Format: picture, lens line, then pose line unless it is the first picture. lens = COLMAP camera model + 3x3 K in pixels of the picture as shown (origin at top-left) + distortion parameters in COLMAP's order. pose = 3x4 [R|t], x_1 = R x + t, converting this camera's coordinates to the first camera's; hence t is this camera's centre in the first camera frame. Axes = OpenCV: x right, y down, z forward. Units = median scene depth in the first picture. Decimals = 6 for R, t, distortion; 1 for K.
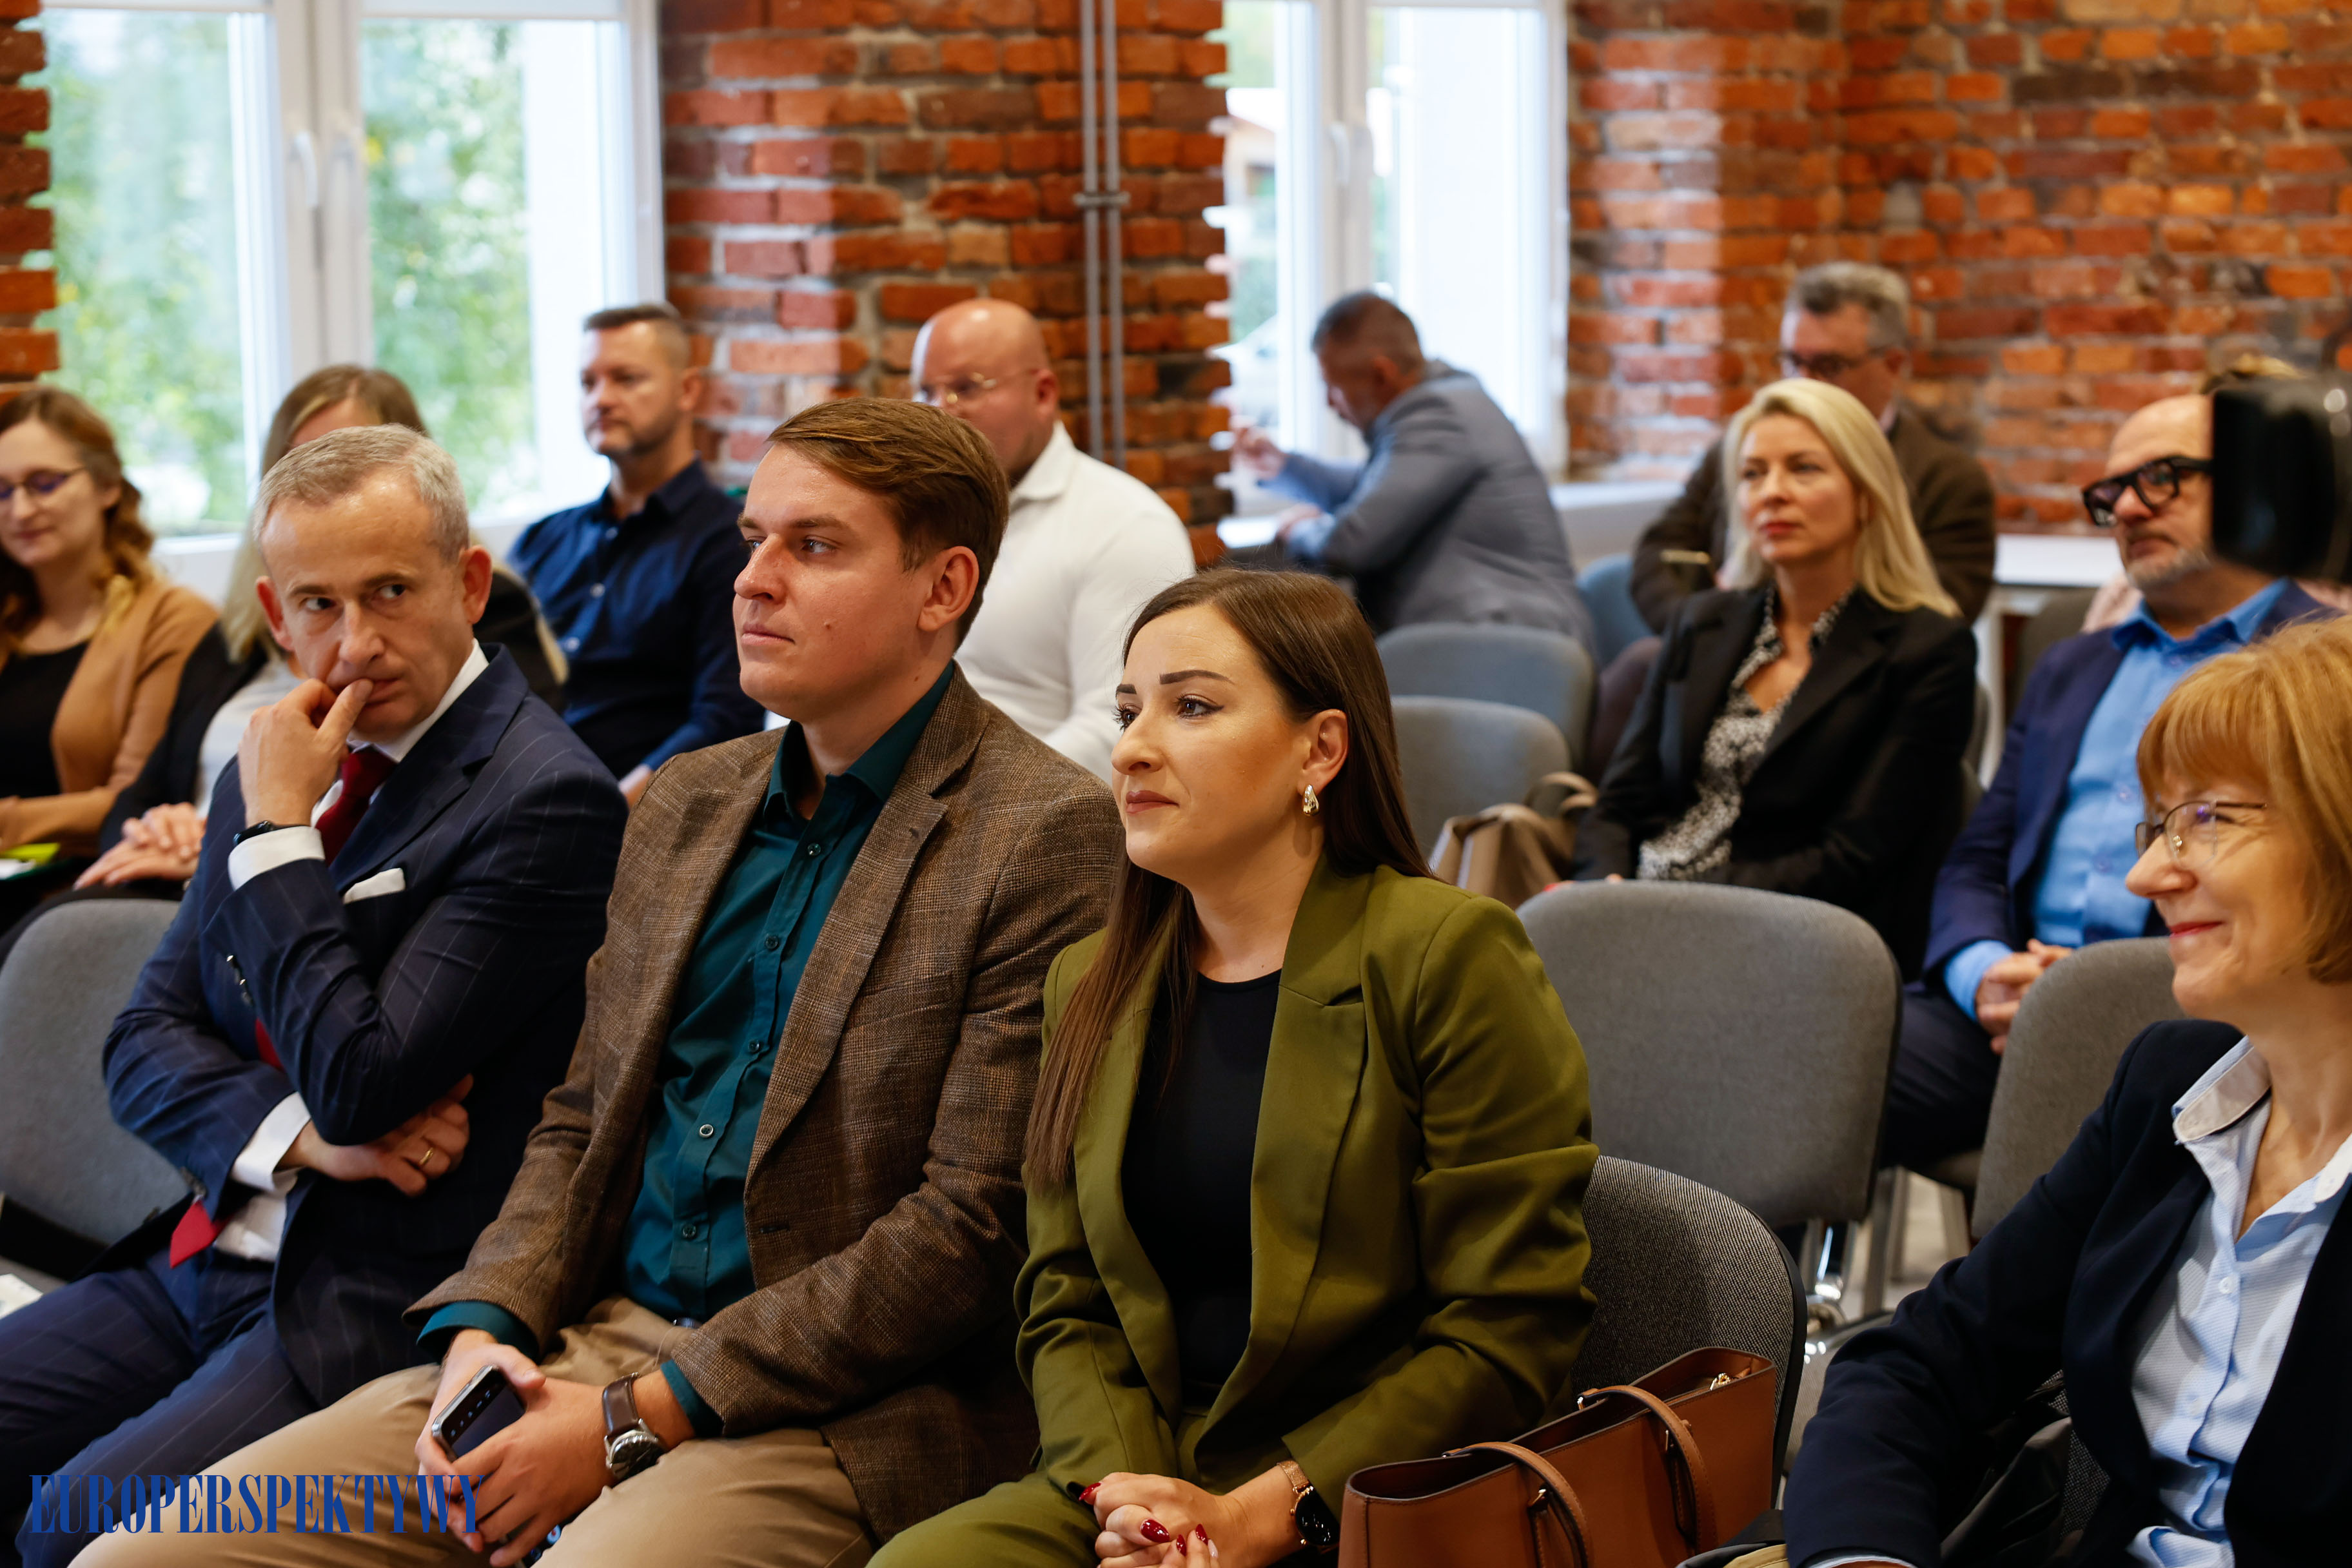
lens RADIAL K [[4603.4, 0, 1246.7], [0, 4603.4, 784.8], [0, 0, 1]] dist [0.009965, -0.289833]
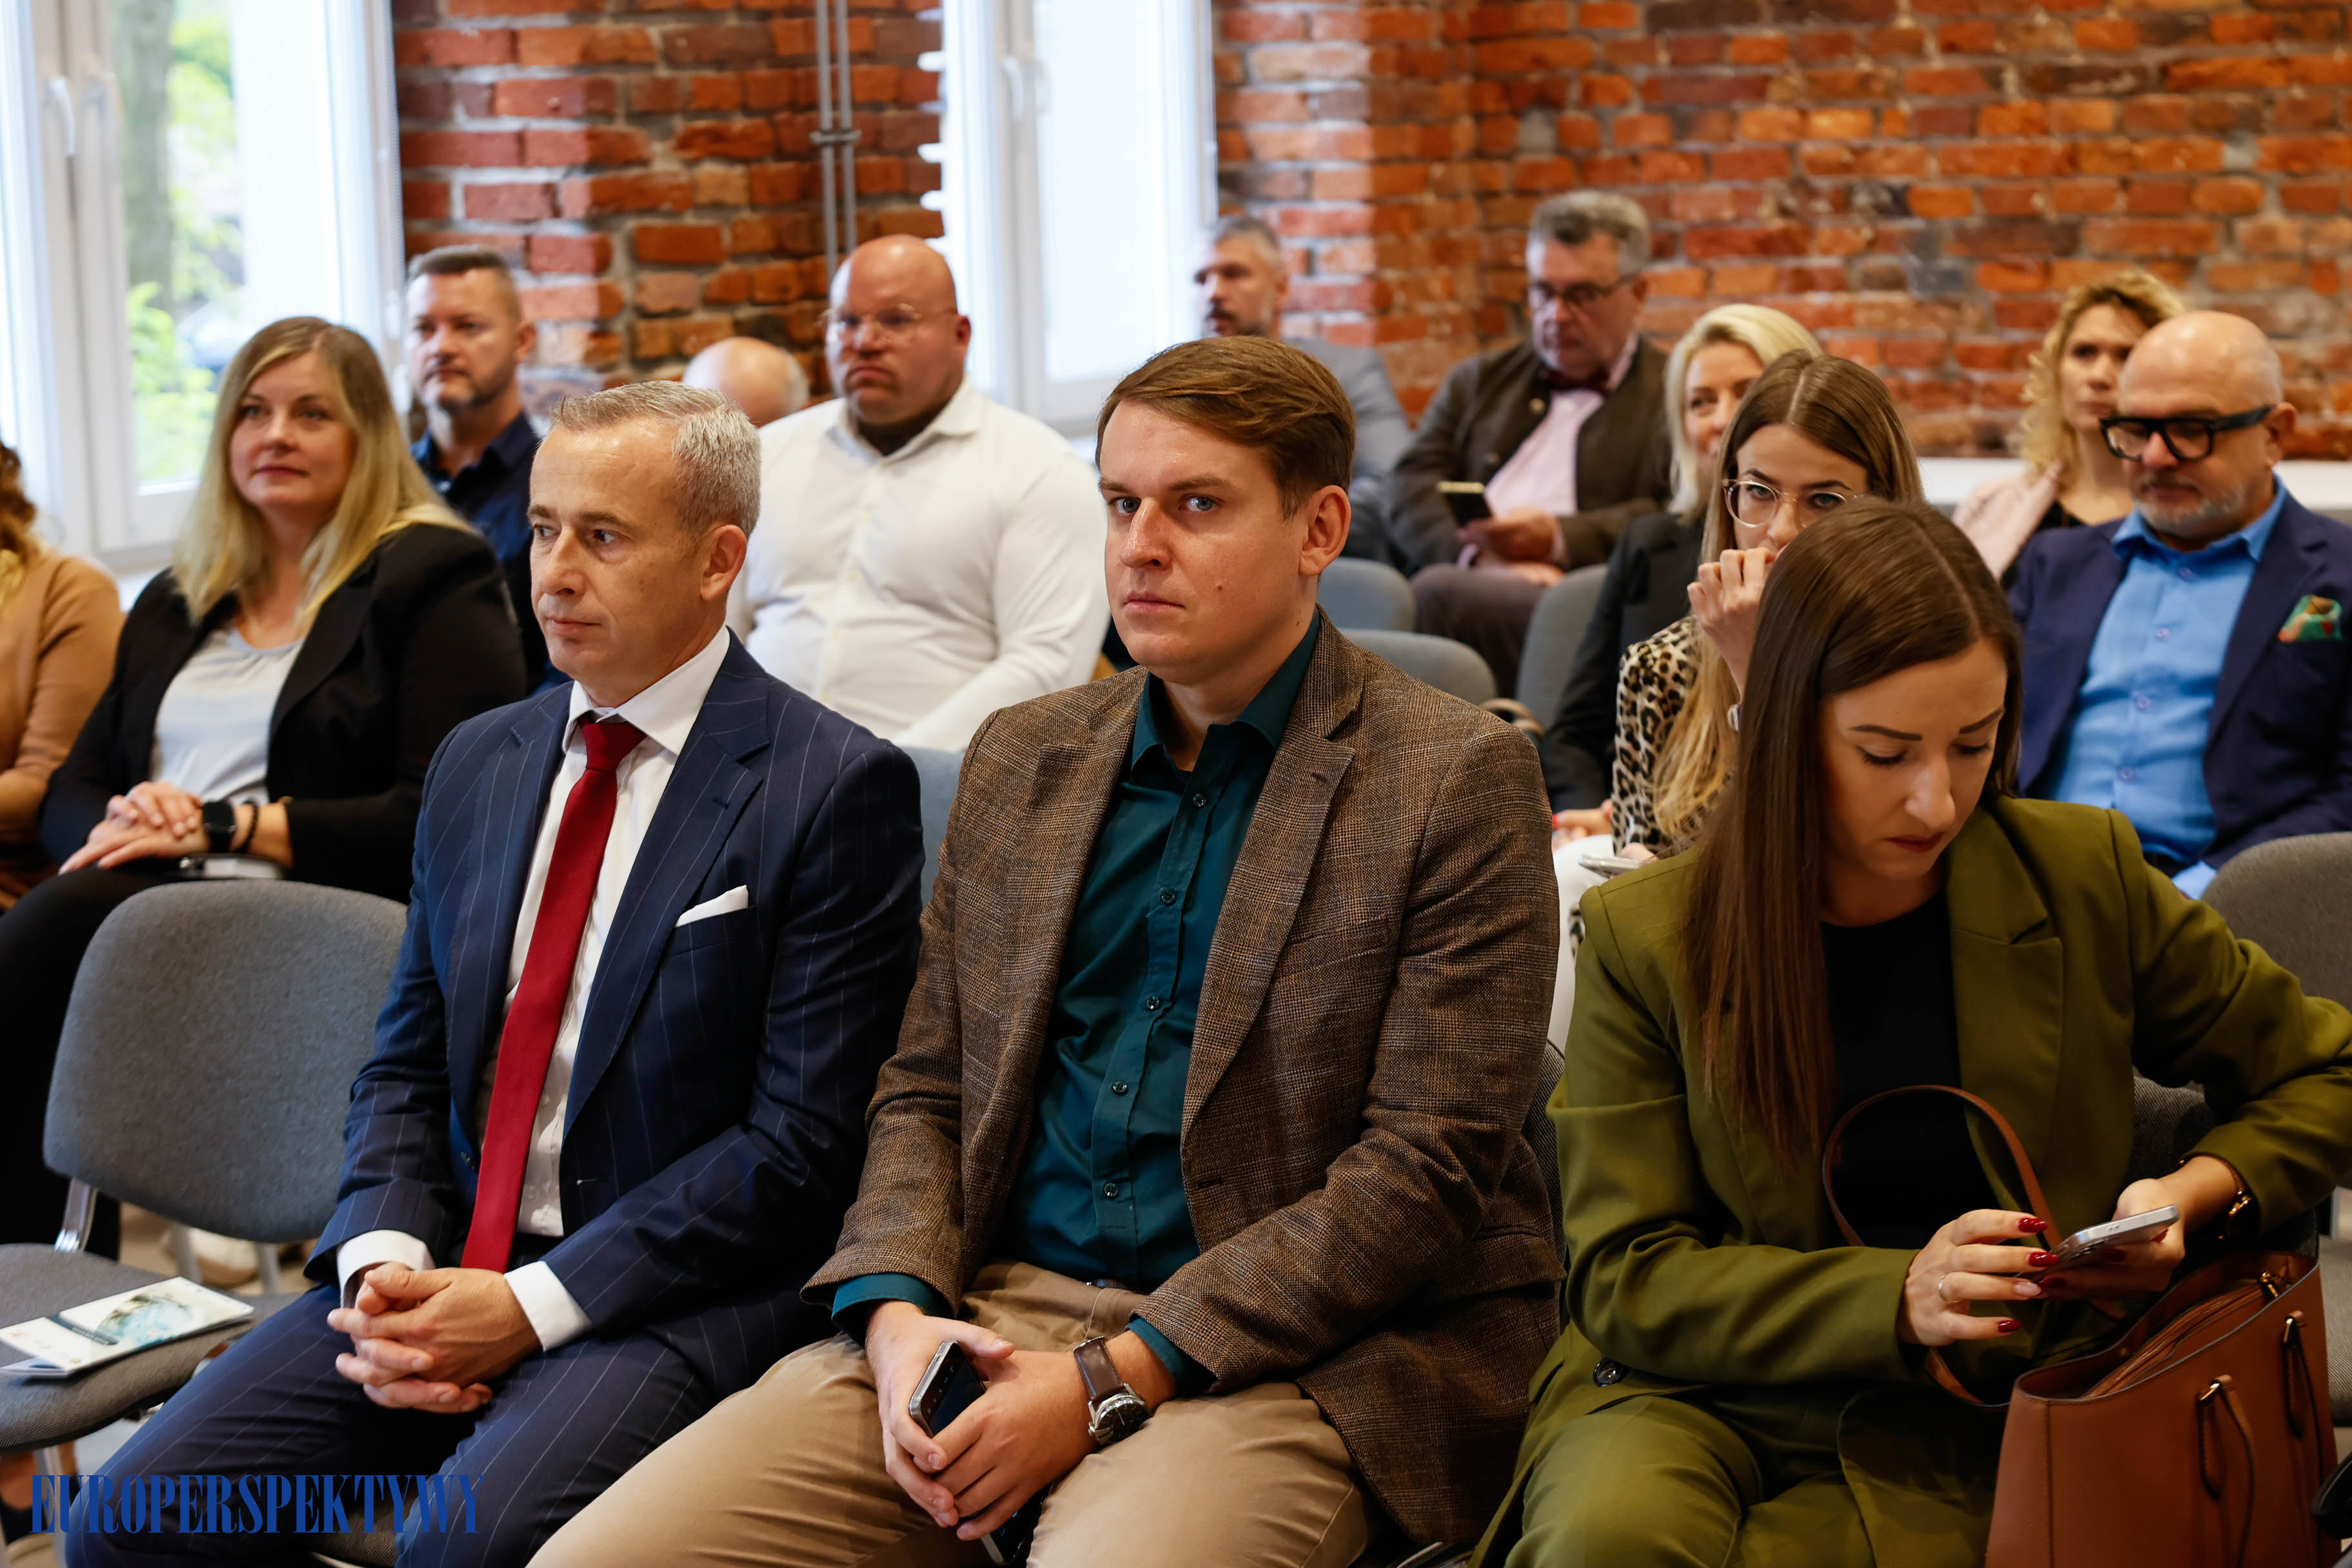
lens RADIAL K [[4603.4, 0, 1246.7], [0, 4603.4, 784.8], [0, 0, 1]] dist [0.009965, -0.289833]
pose [[0.985020, -0.036465, 0.168541, -0.113047], [0.033964, 0.999266, 0.017700, -0.002780], [-0.169062, -0.011711, 0.985536, 0.010995]]
